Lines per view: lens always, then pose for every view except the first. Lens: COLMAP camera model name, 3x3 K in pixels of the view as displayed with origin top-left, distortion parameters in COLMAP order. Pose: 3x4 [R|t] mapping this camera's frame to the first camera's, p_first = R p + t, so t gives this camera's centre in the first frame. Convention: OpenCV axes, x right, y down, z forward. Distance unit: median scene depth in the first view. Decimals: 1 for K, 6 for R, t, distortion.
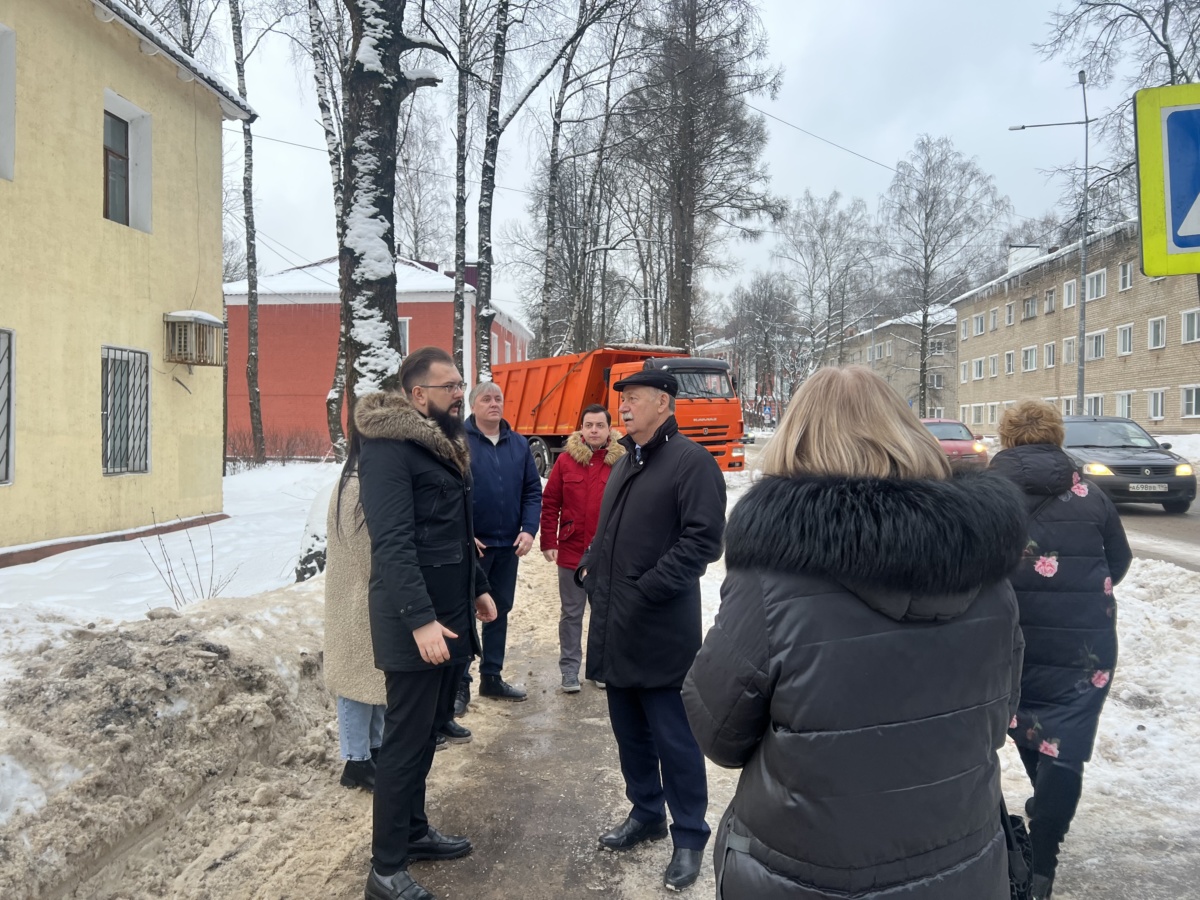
lens RADIAL K [[908.6, 0, 592.1], [0, 908.6, 450.5], [0, 0, 1]] dist [0.068810, -0.079277]
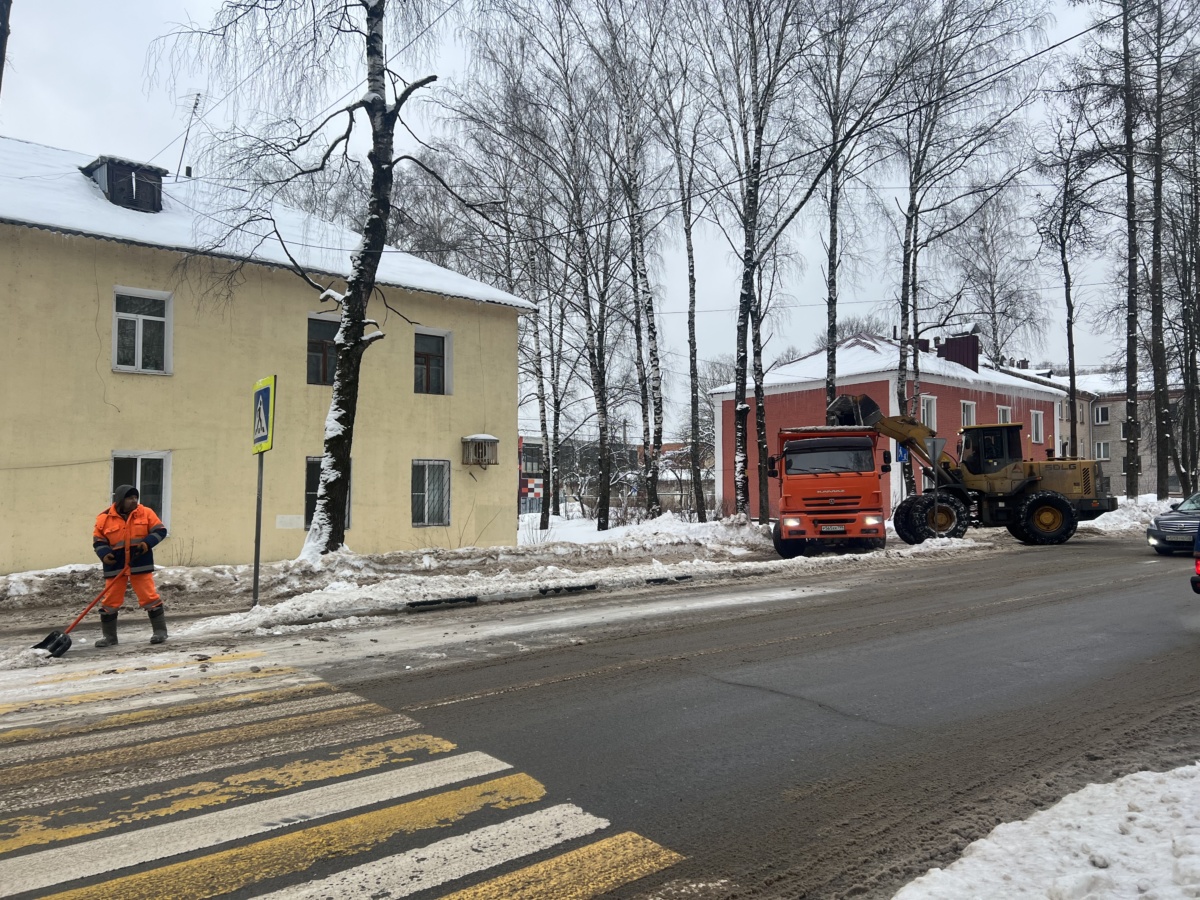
lens RADIAL K [[894.2, 0, 600.0], [0, 894.2, 450.0], [0, 0, 1]] dist [0.002578, 0.000755]
pose [[0.706151, -0.040685, -0.706891, 0.262127], [-0.007106, 0.997890, -0.064532, -0.003897], [0.708026, 0.050593, 0.704372, -0.008029]]
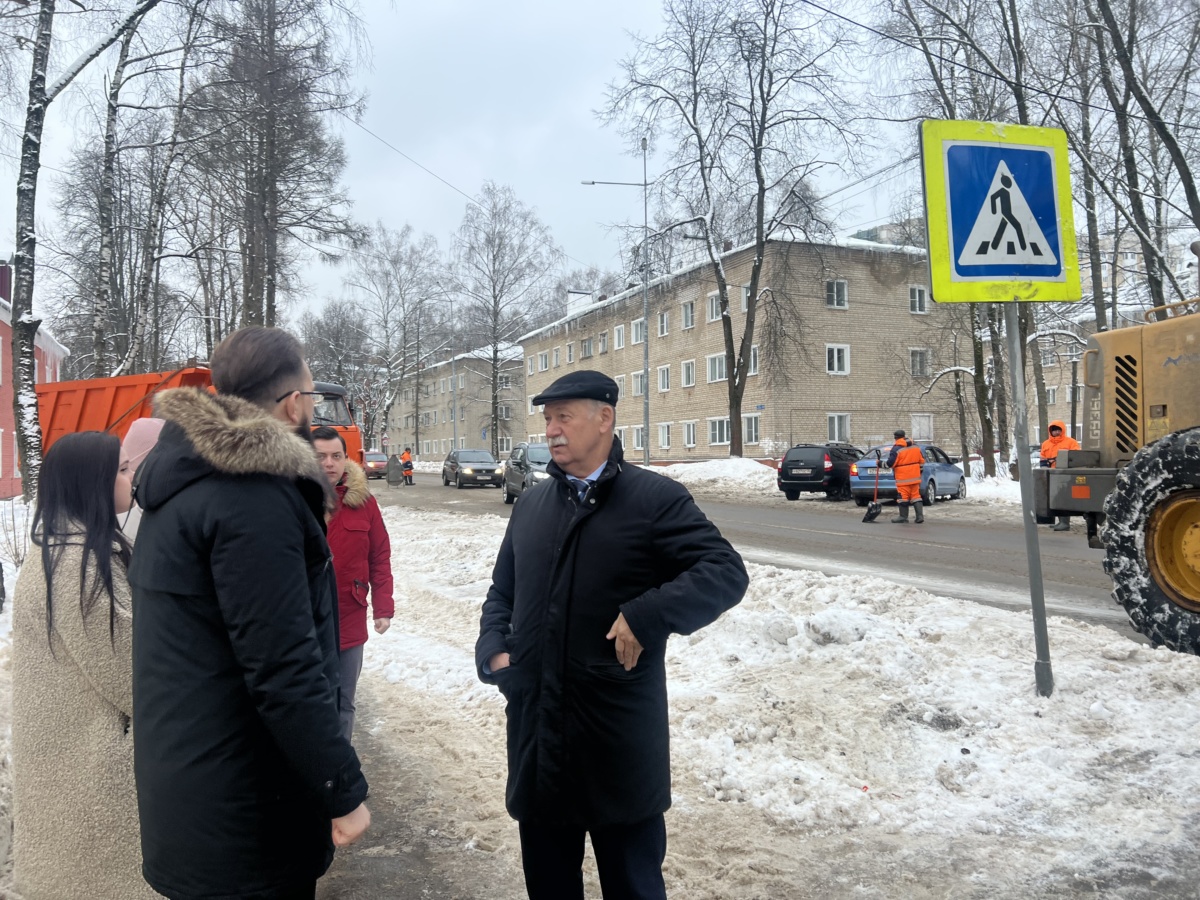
lens RADIAL K [[908.6, 0, 592.1], [0, 908.6, 450.5], [0, 0, 1]] dist [0.068810, -0.079277]
pose [[0.893299, -0.008102, 0.449390, -0.015900], [0.023106, 0.999343, -0.027915, -0.000333], [-0.448869, 0.035320, 0.892899, 0.022098]]
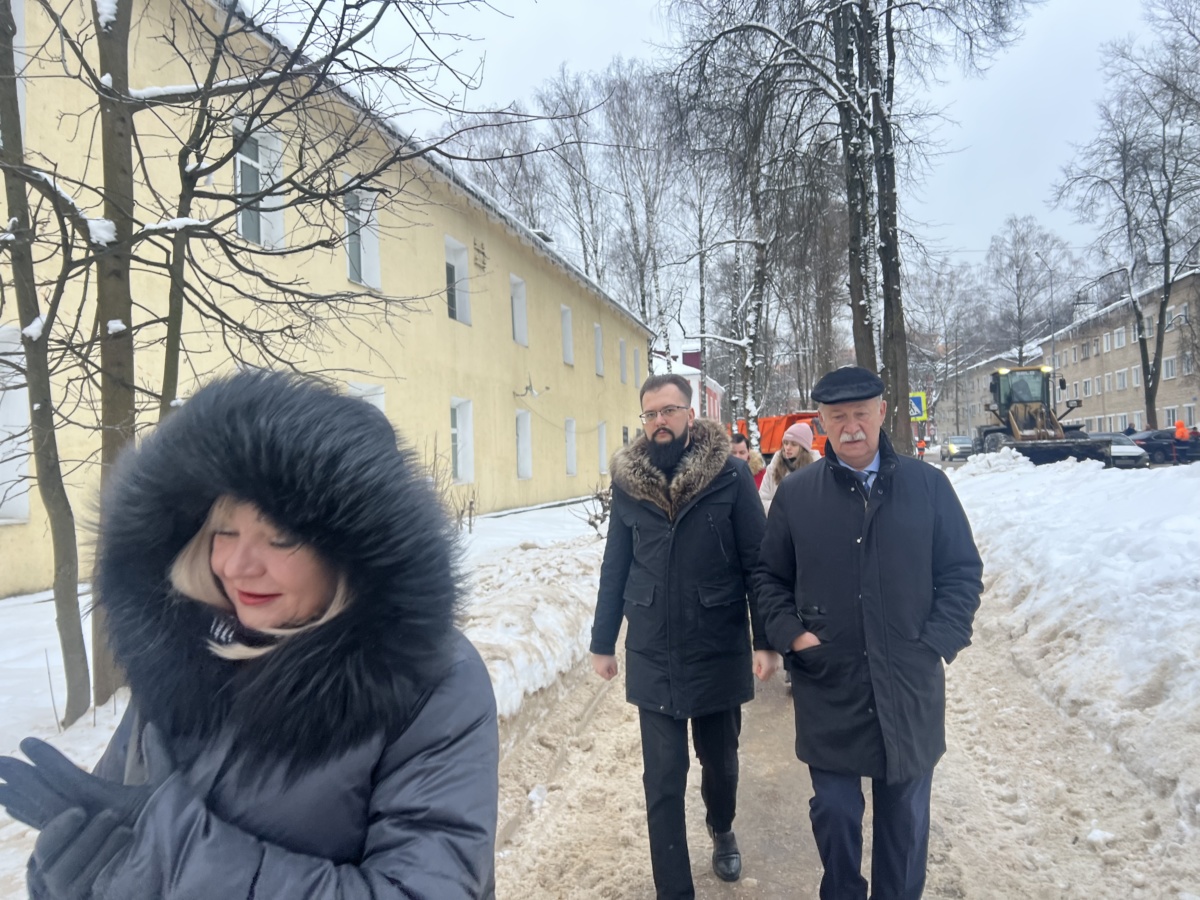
lens RADIAL K [[894.2, 0, 600.0], [0, 894.2, 450.0], [0, 0, 1]] dist [0.002578, 0.000755]
pose [[0.987592, -0.038841, -0.152163, -0.047129], [0.034227, 0.998875, -0.032826, 0.012915], [0.153267, 0.027211, 0.987810, -0.482639]]
